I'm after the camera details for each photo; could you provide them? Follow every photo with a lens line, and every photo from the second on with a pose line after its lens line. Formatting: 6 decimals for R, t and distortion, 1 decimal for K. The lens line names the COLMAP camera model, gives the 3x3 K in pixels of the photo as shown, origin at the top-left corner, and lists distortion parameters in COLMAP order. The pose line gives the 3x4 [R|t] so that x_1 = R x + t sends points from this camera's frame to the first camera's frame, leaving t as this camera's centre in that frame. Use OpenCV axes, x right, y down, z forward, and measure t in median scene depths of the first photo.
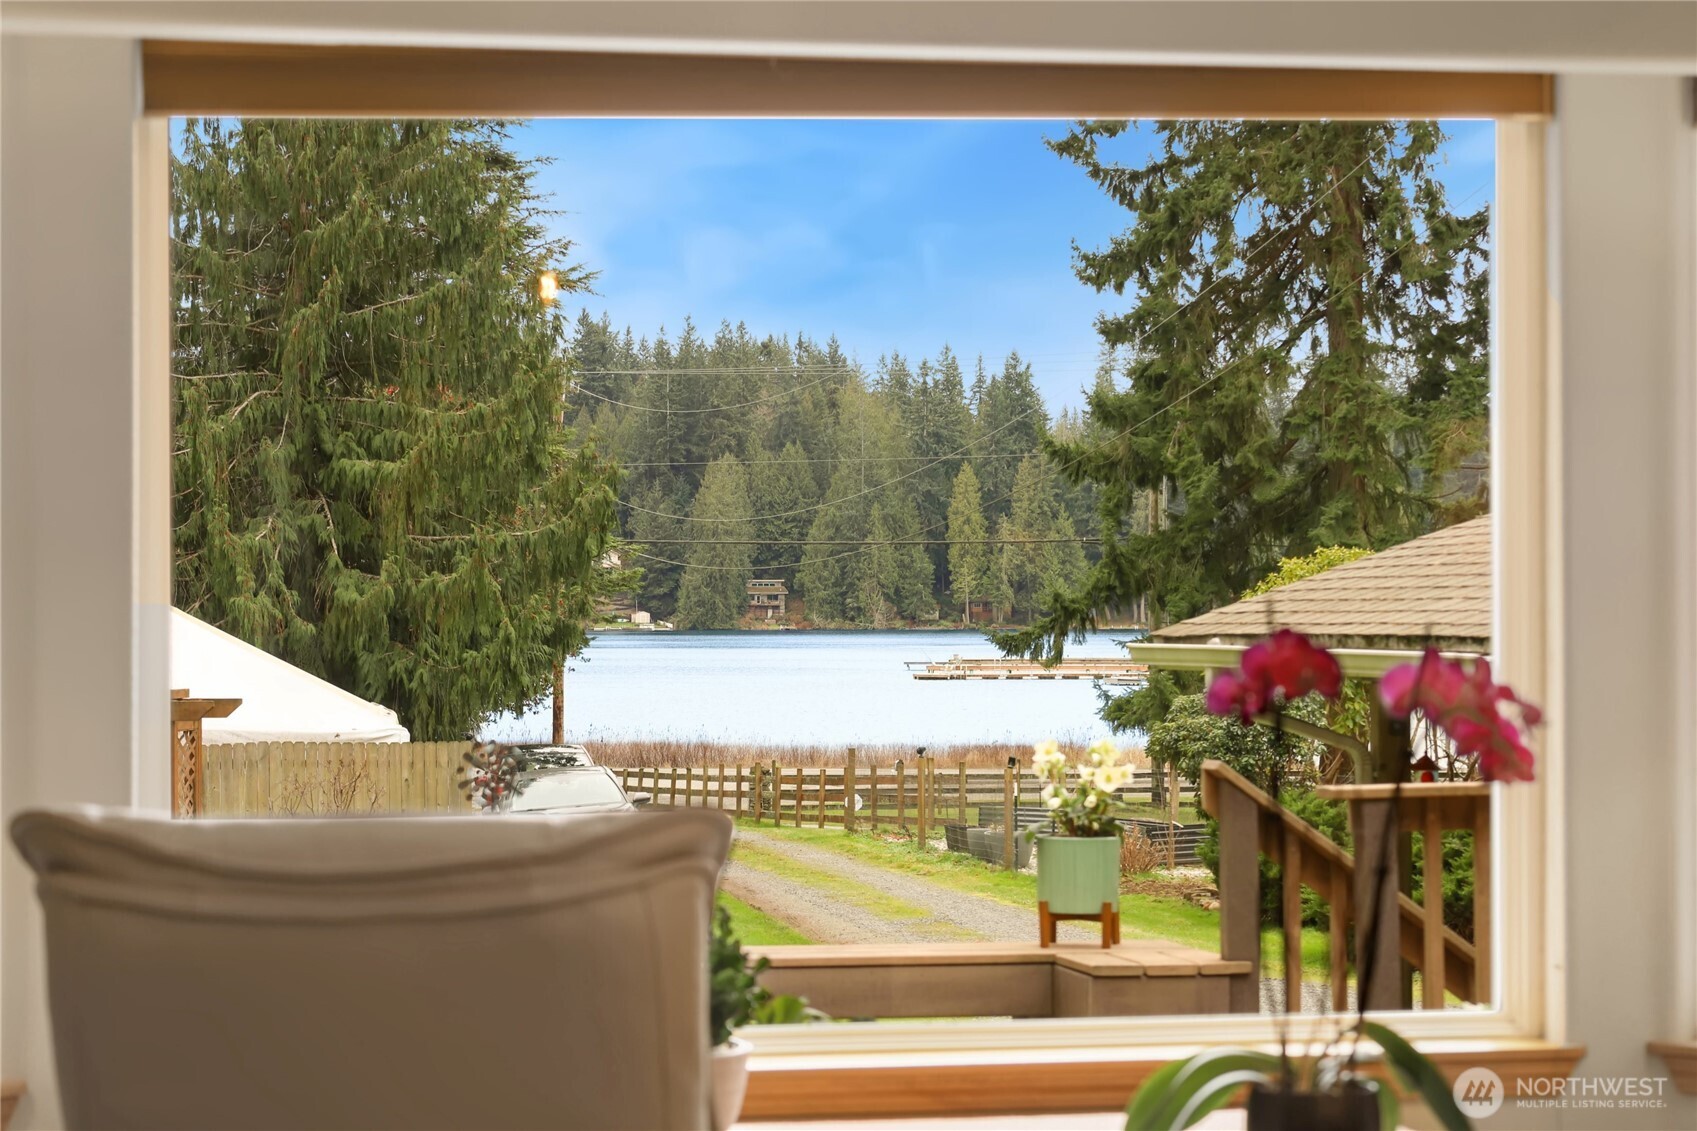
lens RADIAL K [[4070.8, 0, 851.0], [0, 4070.8, 569.5], [0, 0, 1]] dist [0.091152, 0.000000]
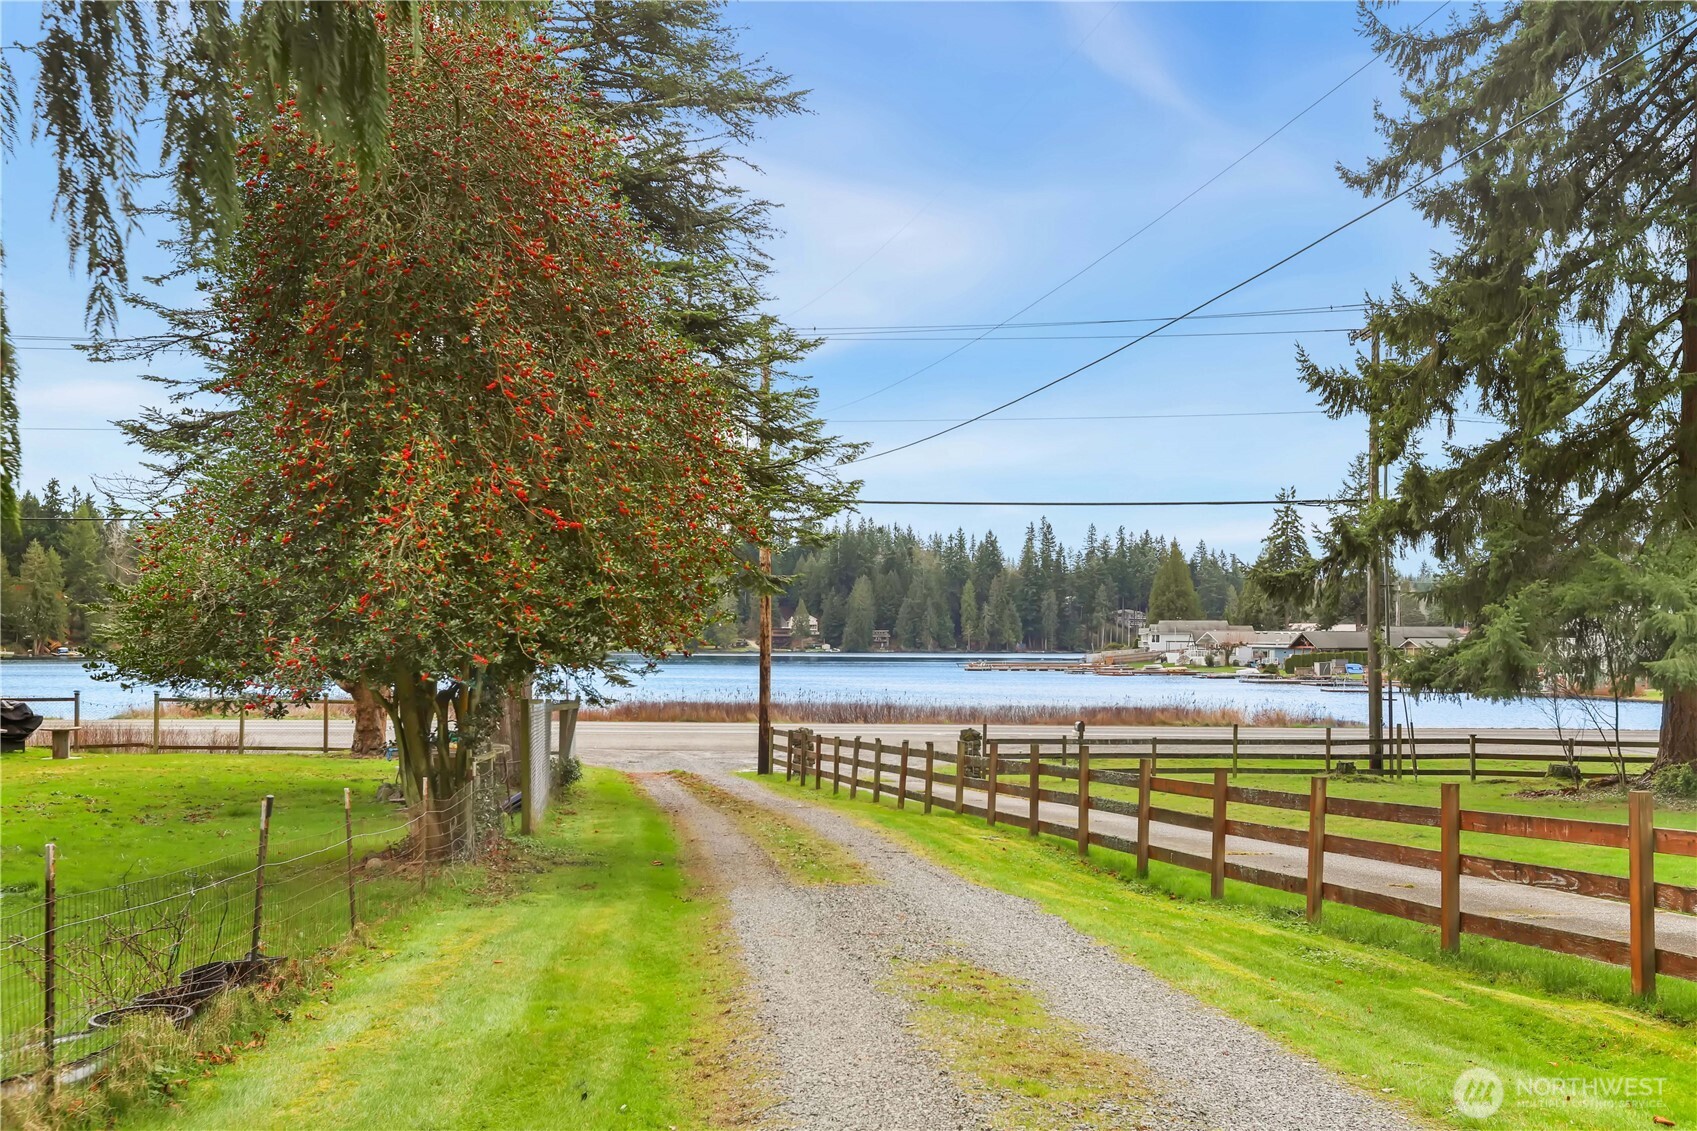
lens RADIAL K [[1773.5, 0, 846.6], [0, 1773.5, 566.1], [0, 0, 1]] dist [0.144418, 0.000000]
pose [[0.999190, 0.002251, -0.040184, -0.027348], [-0.003607, 0.999425, -0.033713, 0.019043], [0.040085, 0.033830, 0.998623, 0.459686]]
